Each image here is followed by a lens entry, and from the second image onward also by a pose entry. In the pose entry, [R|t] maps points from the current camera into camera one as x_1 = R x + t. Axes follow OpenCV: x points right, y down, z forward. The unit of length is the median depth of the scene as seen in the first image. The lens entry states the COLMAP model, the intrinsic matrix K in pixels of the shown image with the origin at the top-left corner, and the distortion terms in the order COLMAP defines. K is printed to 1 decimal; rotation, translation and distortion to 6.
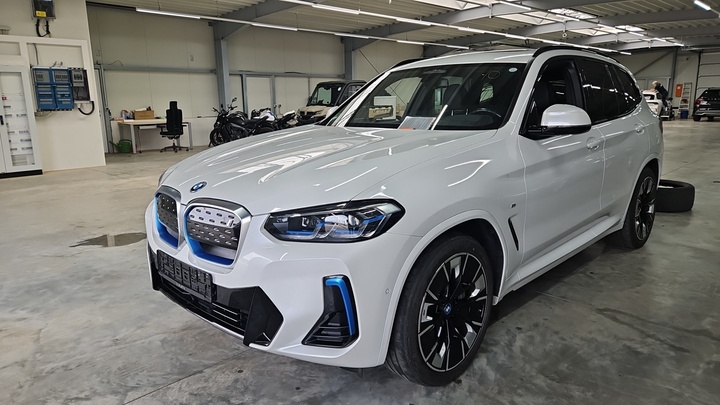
lens RADIAL K [[473.1, 0, 358.7], [0, 473.1, 201.3], [0, 0, 1]] dist [-0.016112, -0.006830]
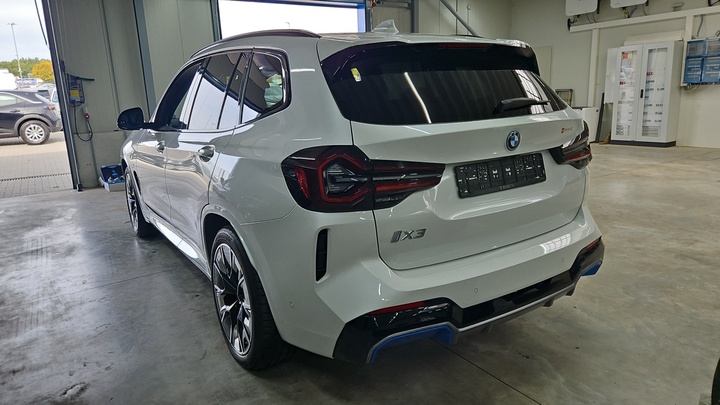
lens RADIAL K [[473.1, 0, 358.3], [0, 473.1, 204.2], [0, 0, 1]] dist [-0.016112, -0.006830]
pose [[-0.196987, 0.230950, -0.952816, 0.485319], [-0.153816, 0.952543, 0.262684, -0.109406], [0.968265, 0.198304, -0.152115, 0.550664]]
